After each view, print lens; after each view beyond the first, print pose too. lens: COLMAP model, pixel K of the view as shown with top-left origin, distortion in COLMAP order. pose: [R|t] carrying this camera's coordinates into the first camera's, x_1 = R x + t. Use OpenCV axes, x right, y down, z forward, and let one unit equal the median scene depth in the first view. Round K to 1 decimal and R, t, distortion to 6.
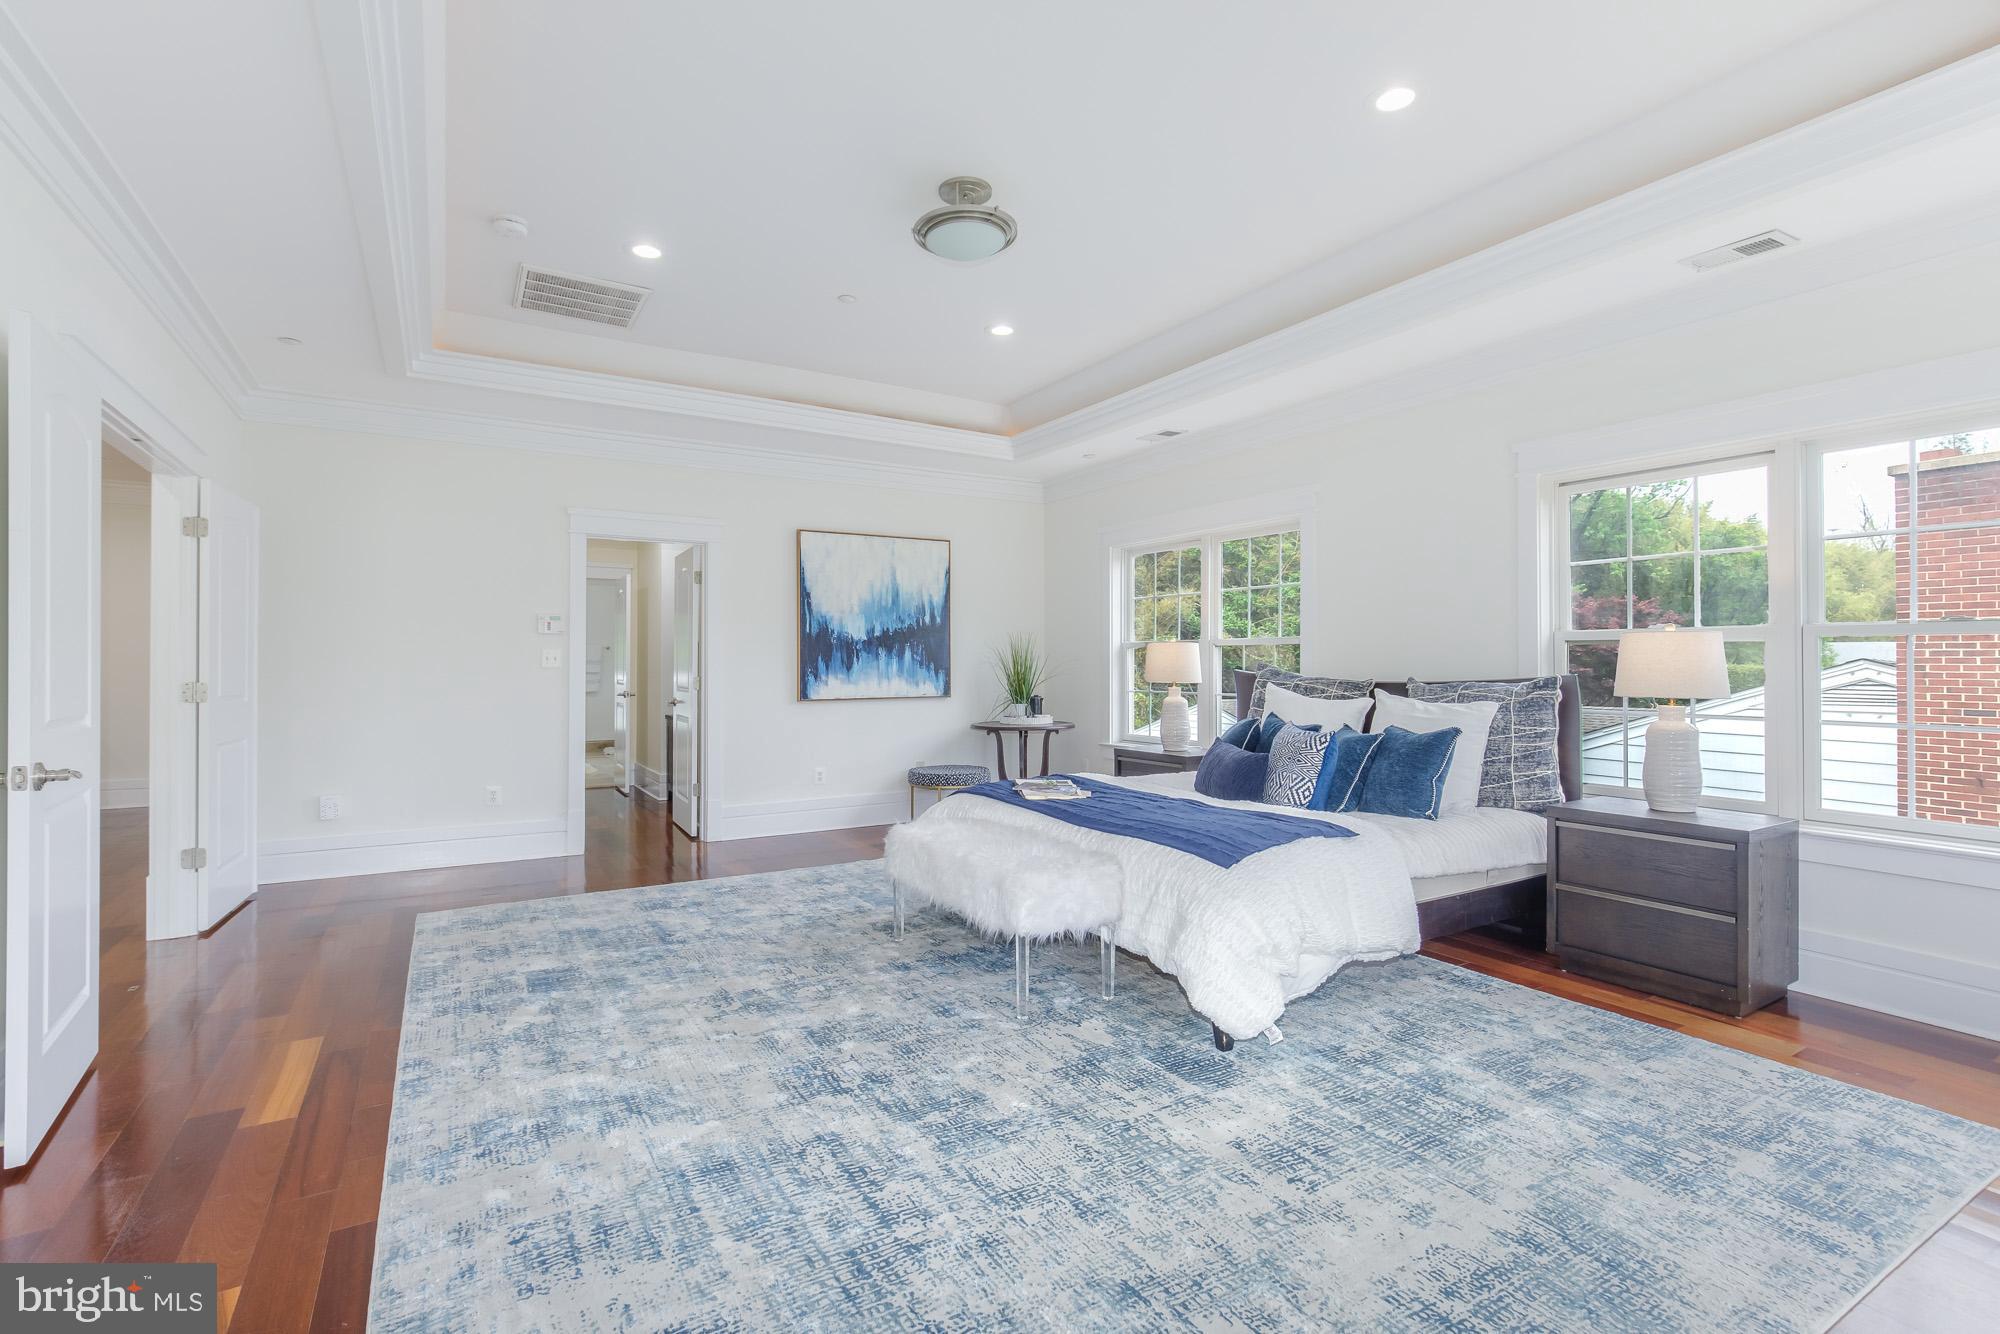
lens RADIAL K [[923.4, 0, 997.0], [0, 923.4, 662.0], [0, 0, 1]] dist [-0.009049, 0.001812]
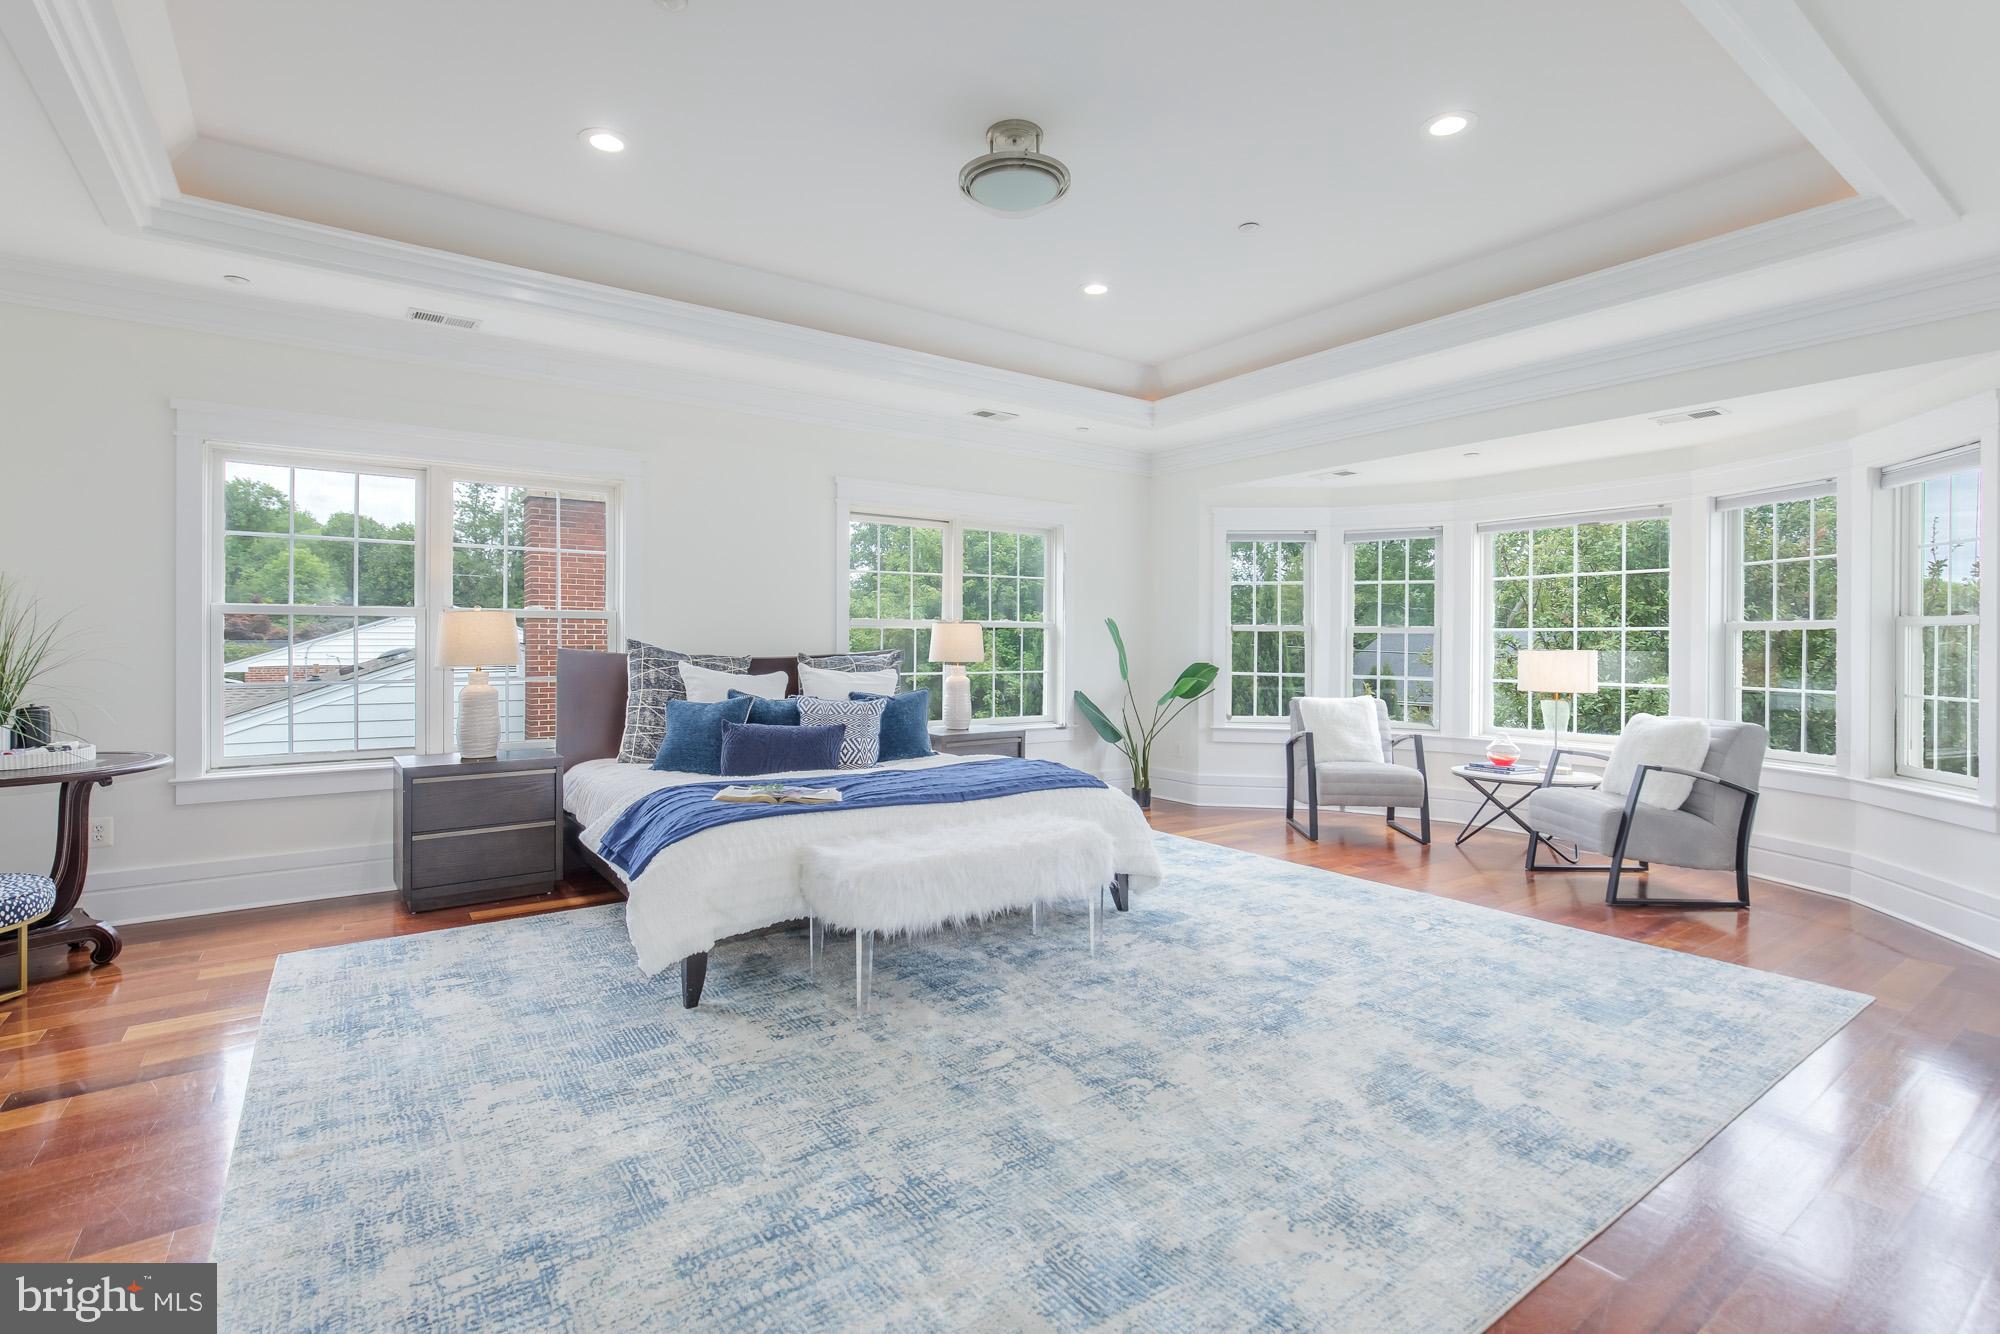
lens RADIAL K [[923.4, 0, 996.3], [0, 923.4, 652.8], [0, 0, 1]] dist [-0.009049, 0.001812]
pose [[-0.099277, -0.009897, 0.995011, -0.910646], [-0.003248, 0.999948, 0.009622, 0.007288], [-0.995055, -0.002277, -0.099304, 0.788477]]
